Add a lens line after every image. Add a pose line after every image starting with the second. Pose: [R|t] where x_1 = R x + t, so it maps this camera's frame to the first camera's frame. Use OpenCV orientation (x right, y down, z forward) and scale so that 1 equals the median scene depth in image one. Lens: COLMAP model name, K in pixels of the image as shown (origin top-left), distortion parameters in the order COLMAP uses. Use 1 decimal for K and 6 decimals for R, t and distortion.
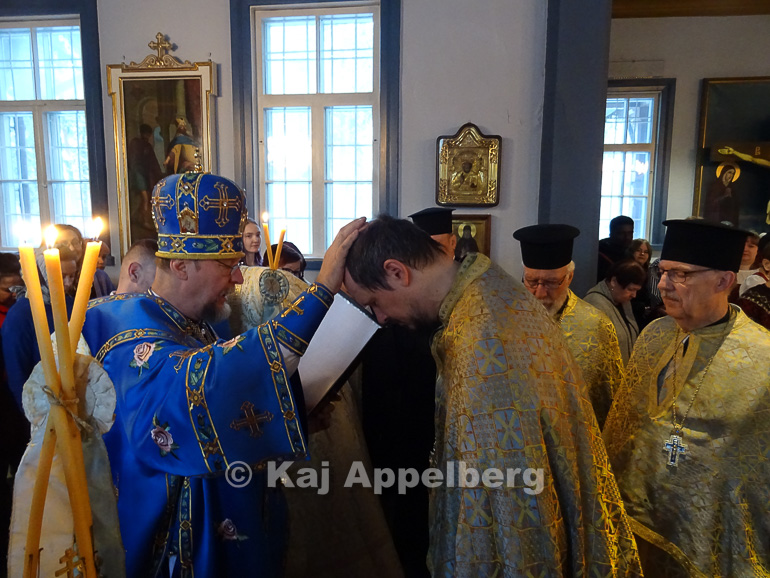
lens RADIAL K [[565.1, 0, 385.0], [0, 565.1, 289.0], [0, 0, 1]] dist [-0.002668, -0.002367]
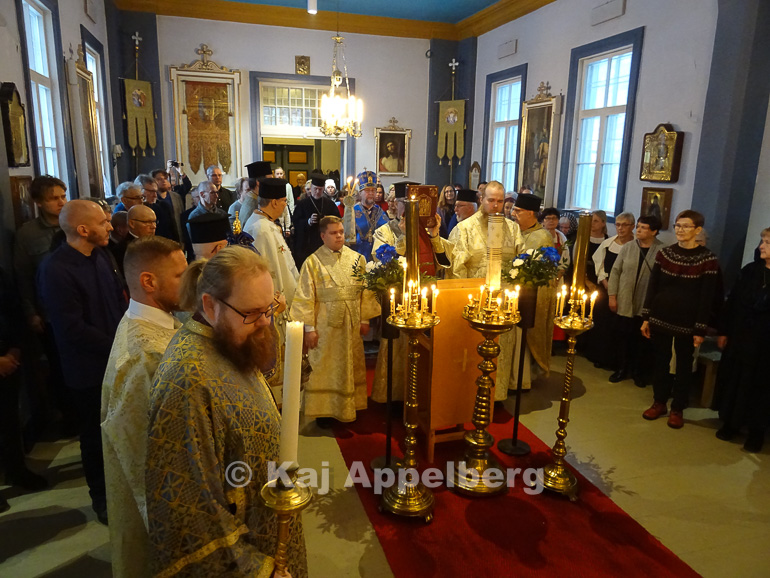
lens RADIAL K [[565.1, 0, 385.0], [0, 565.1, 289.0], [0, 0, 1]] dist [-0.002668, -0.002367]
pose [[0.445596, 0.199425, -0.872740, 1.086381], [-0.182292, 0.974660, 0.129641, 0.056606], [0.876478, 0.101326, 0.470658, -0.236758]]
